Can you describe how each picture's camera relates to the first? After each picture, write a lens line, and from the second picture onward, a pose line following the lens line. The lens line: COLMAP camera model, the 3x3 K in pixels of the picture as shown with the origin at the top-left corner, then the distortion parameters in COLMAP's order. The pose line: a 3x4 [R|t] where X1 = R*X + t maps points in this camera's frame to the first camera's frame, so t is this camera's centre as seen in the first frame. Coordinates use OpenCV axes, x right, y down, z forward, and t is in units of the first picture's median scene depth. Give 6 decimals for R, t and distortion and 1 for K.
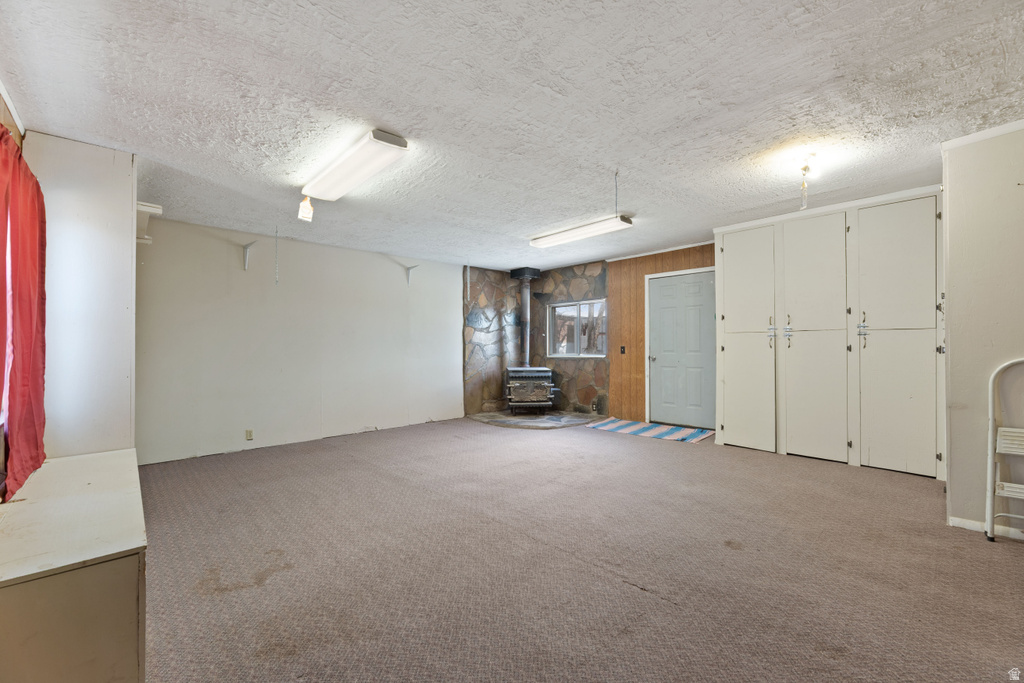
lens RADIAL K [[417.6, 0, 514.4], [0, 417.6, 343.5], [0, 0, 1]] dist [-0.000653, -0.000320]
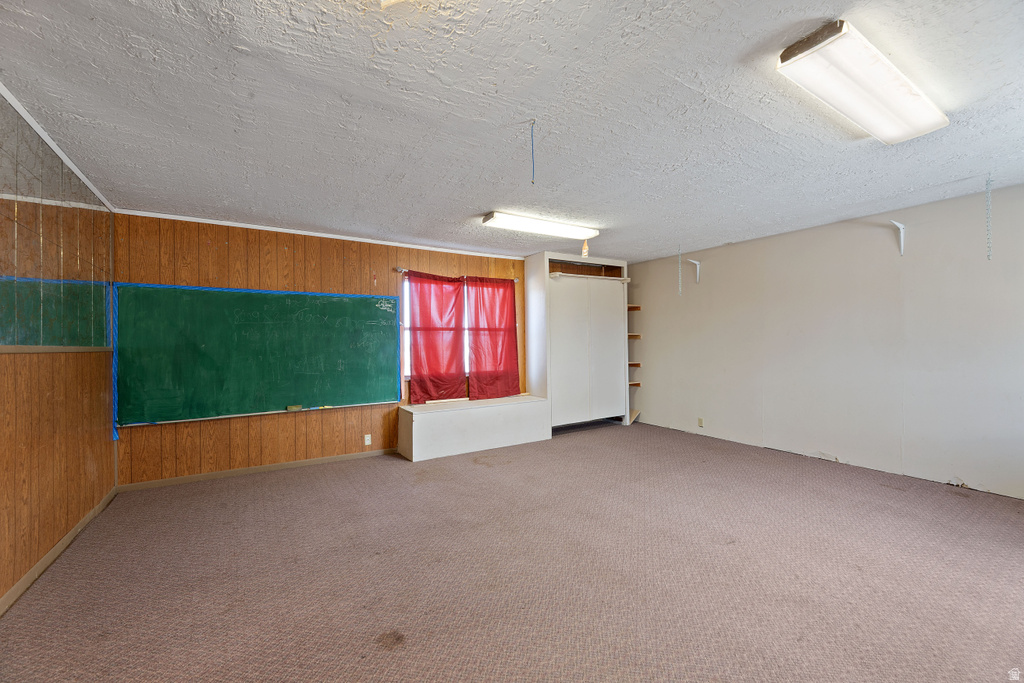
lens RADIAL K [[417.6, 0, 515.0], [0, 417.6, 341.2], [0, 0, 1]] dist [-0.000653, -0.000320]
pose [[-0.183051, 0.000228, -0.983103, 0.640937], [0.007274, 0.999973, -0.001123, -0.014380], [0.983077, -0.007357, -0.183048, 0.723881]]
